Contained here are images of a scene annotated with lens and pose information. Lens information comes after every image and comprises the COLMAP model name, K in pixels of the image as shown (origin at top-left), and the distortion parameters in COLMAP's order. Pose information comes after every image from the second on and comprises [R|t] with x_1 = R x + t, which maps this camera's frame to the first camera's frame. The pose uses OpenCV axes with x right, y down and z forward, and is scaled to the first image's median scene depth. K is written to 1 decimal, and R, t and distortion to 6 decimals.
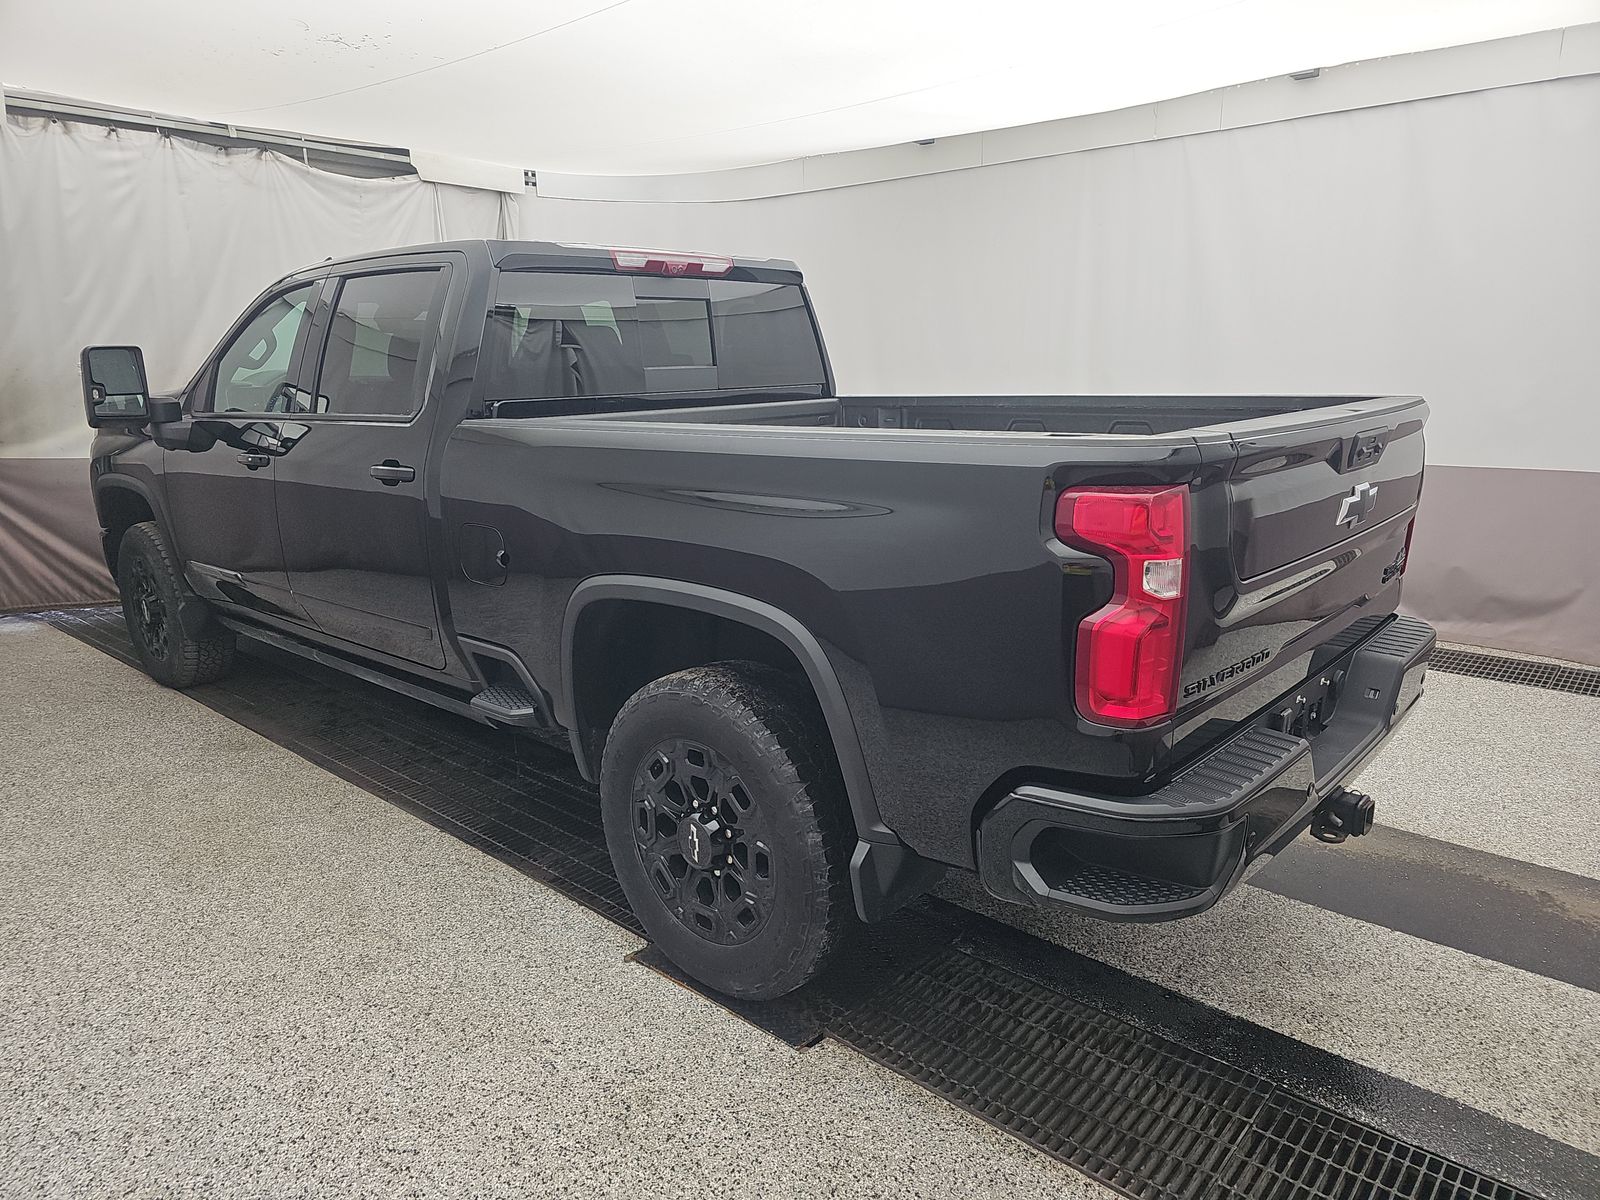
lens RADIAL K [[1099.5, 0, 800.0], [0, 1099.5, 600.0], [0, 0, 1]] dist [0.003503, -0.005662]
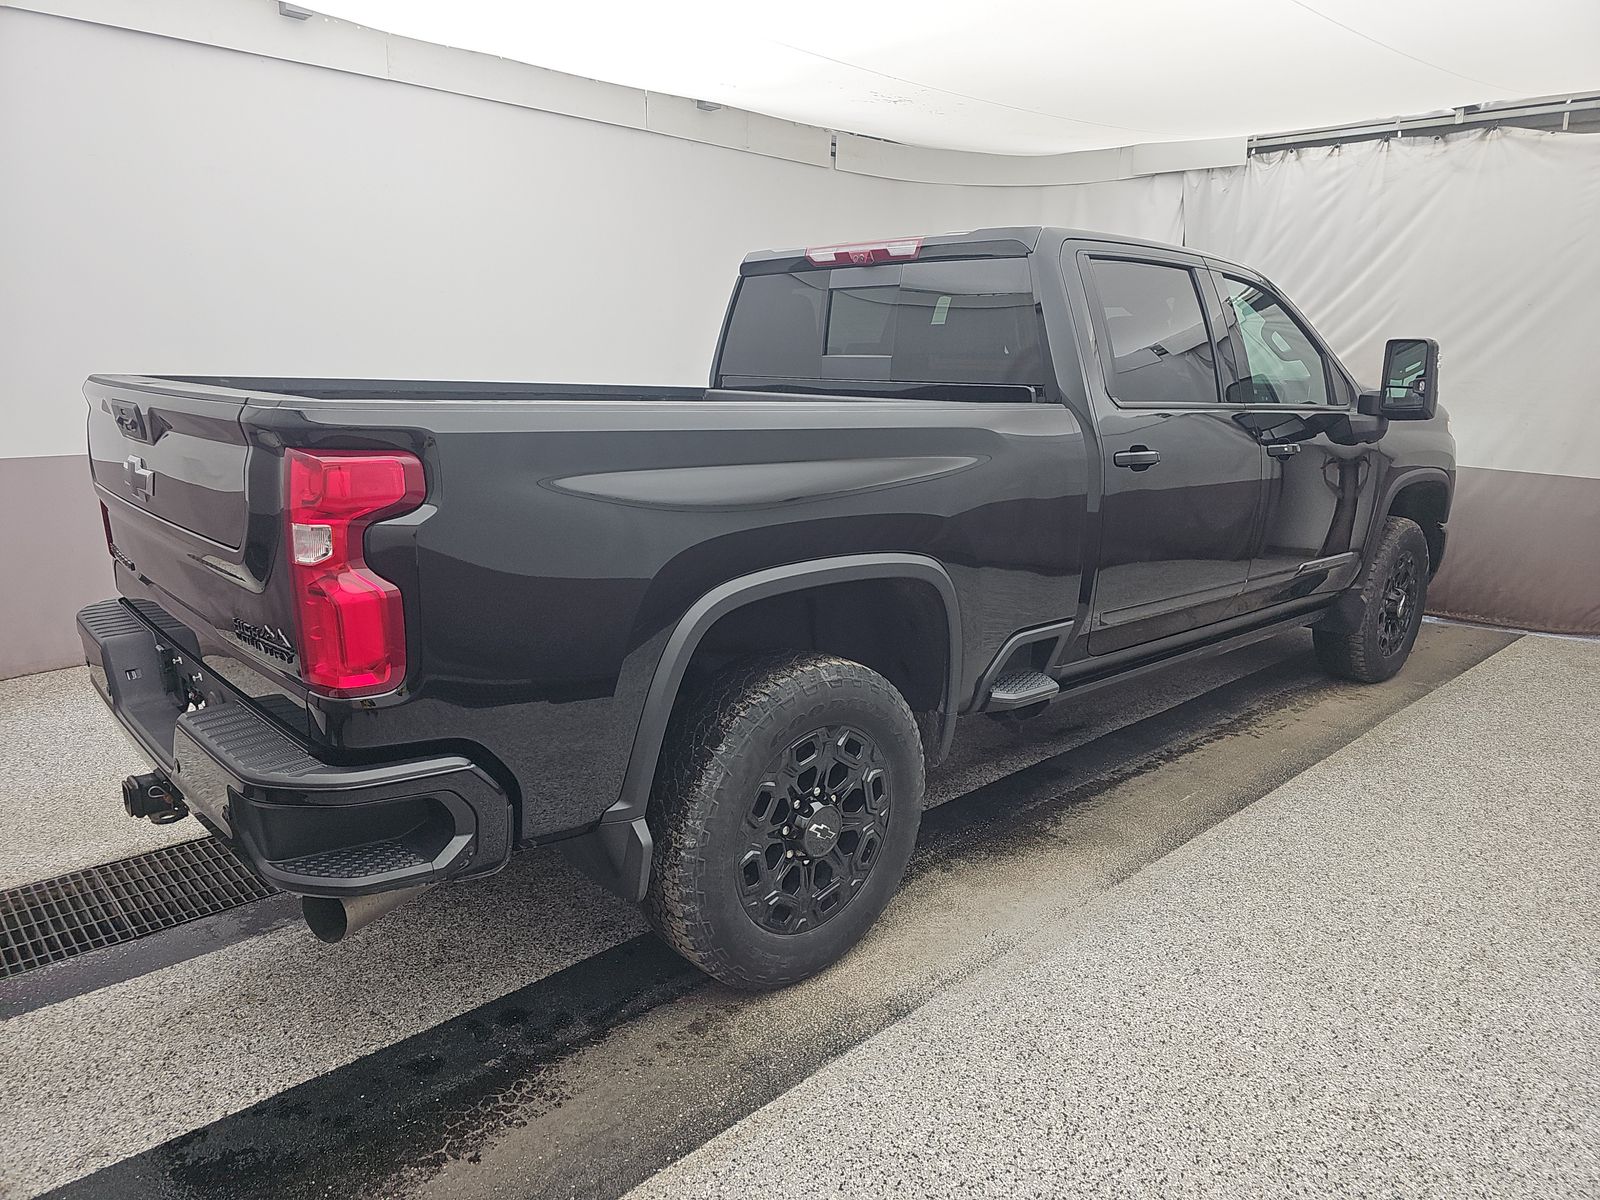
lens RADIAL K [[1099.5, 0, 800.0], [0, 1099.5, 600.0], [0, 0, 1]] dist [0.003503, -0.005662]
pose [[-0.122644, 0.218486, -0.968103, 0.701005], [-0.235308, 0.941250, 0.242235, -0.180337], [0.964152, 0.257511, -0.064027, 0.826598]]
